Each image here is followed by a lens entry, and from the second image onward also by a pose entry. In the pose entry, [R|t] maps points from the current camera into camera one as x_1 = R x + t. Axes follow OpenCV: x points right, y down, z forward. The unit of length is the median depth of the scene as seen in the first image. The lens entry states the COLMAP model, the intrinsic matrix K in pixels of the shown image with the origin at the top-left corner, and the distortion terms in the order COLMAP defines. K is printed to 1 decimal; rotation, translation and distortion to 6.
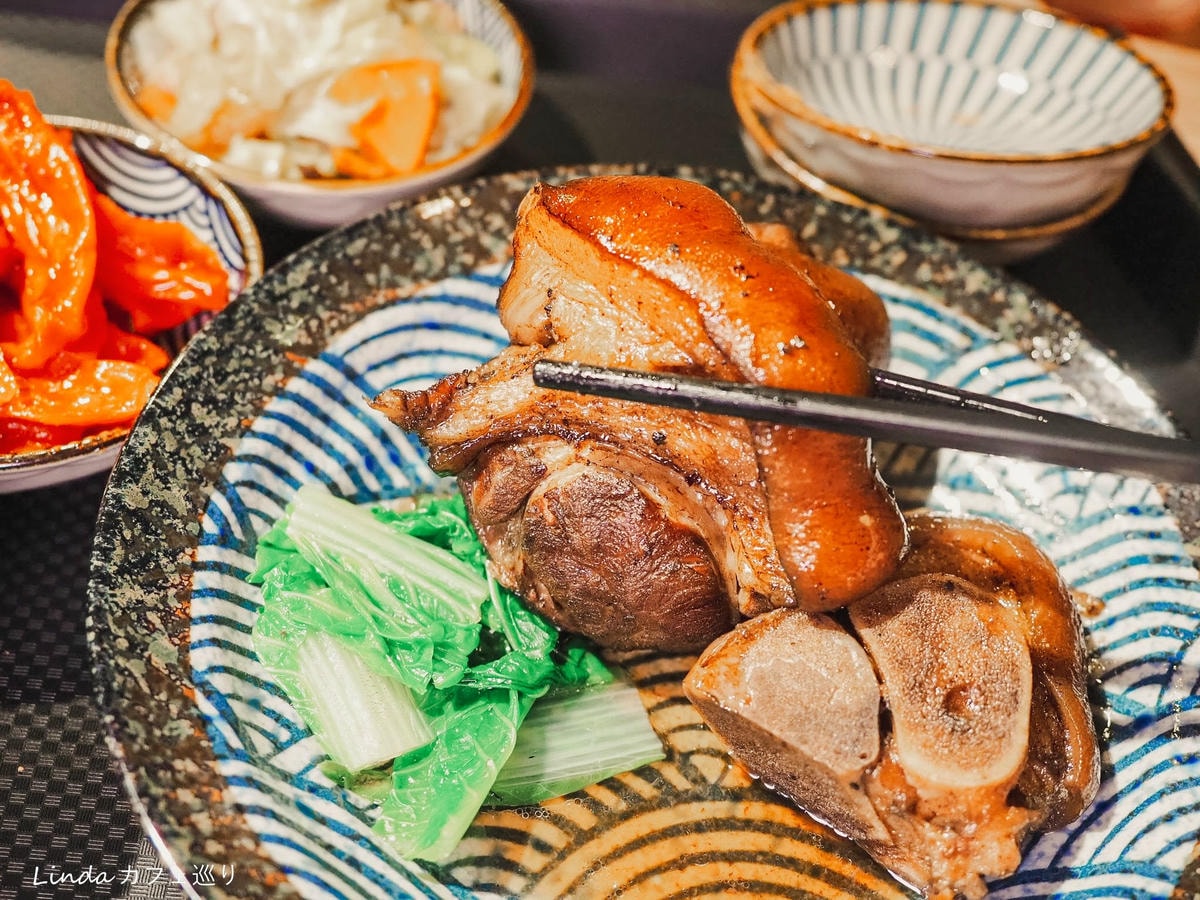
lens RADIAL K [[1576.1, 0, 595.0], [0, 1576.1, 459.7], [0, 0, 1]] dist [0.010592, 0.000000]
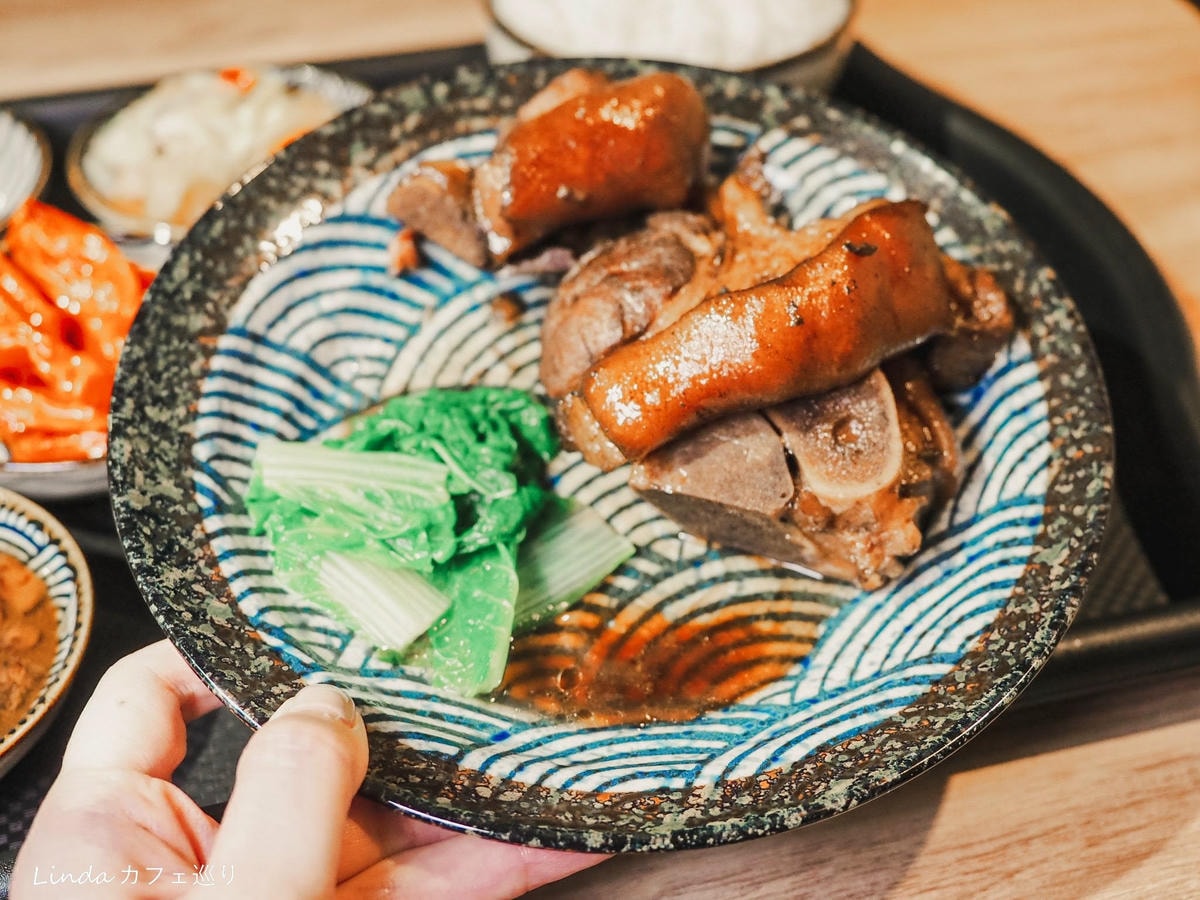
lens RADIAL K [[1576.1, 0, 596.4], [0, 1576.1, 470.0], [0, 0, 1]] dist [0.010592, 0.000000]
pose [[0.933574, -0.336148, 0.124274, -0.112858], [0.320963, 0.938489, 0.127363, -0.035303], [-0.159443, -0.079015, 0.984040, -0.188787]]
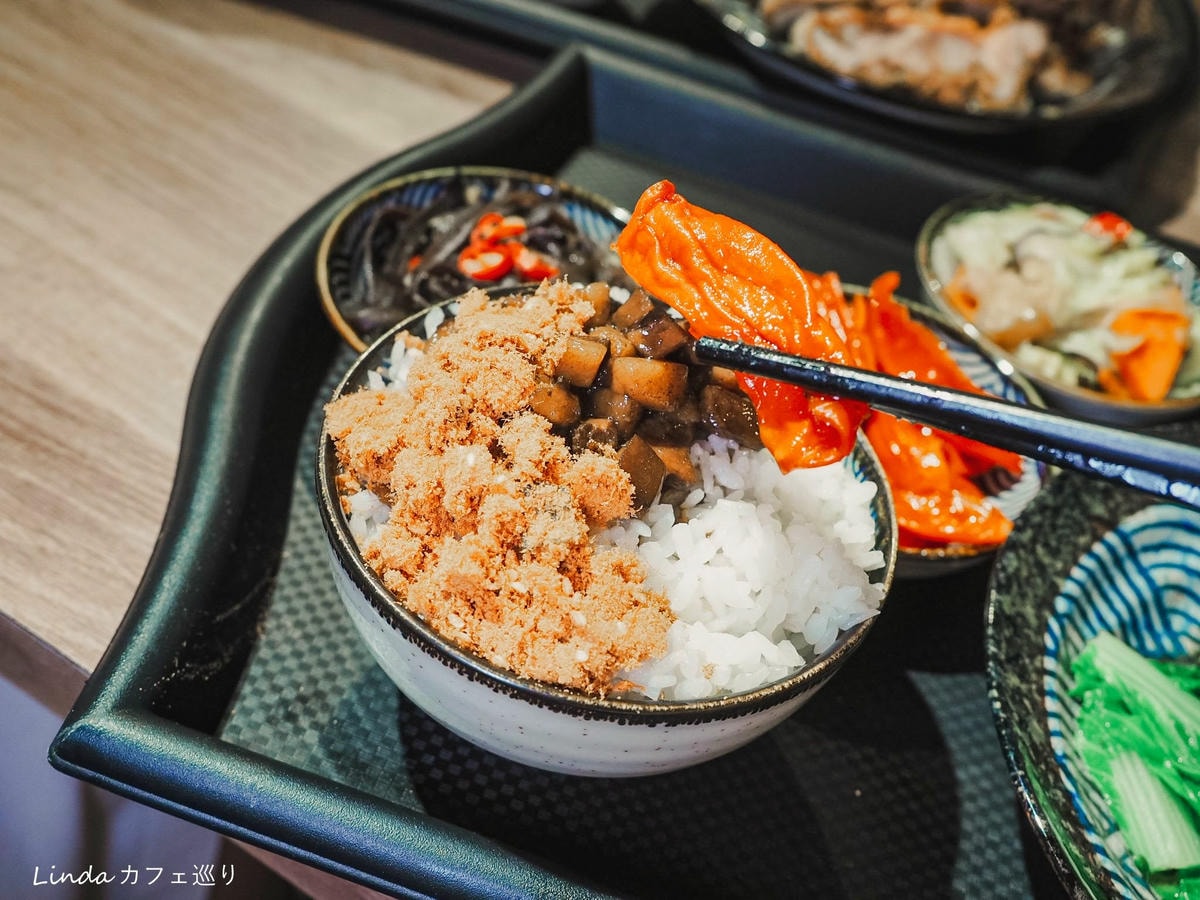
lens RADIAL K [[1423.6, 0, 600.2], [0, 1423.6, 439.6], [0, 0, 1]] dist [-0.000541, 0.000000]
pose [[0.957687, 0.232813, -0.169215, -0.438351], [-0.253338, 0.960903, -0.111735, 0.105339], [0.136586, 0.149876, 0.979225, -0.183273]]
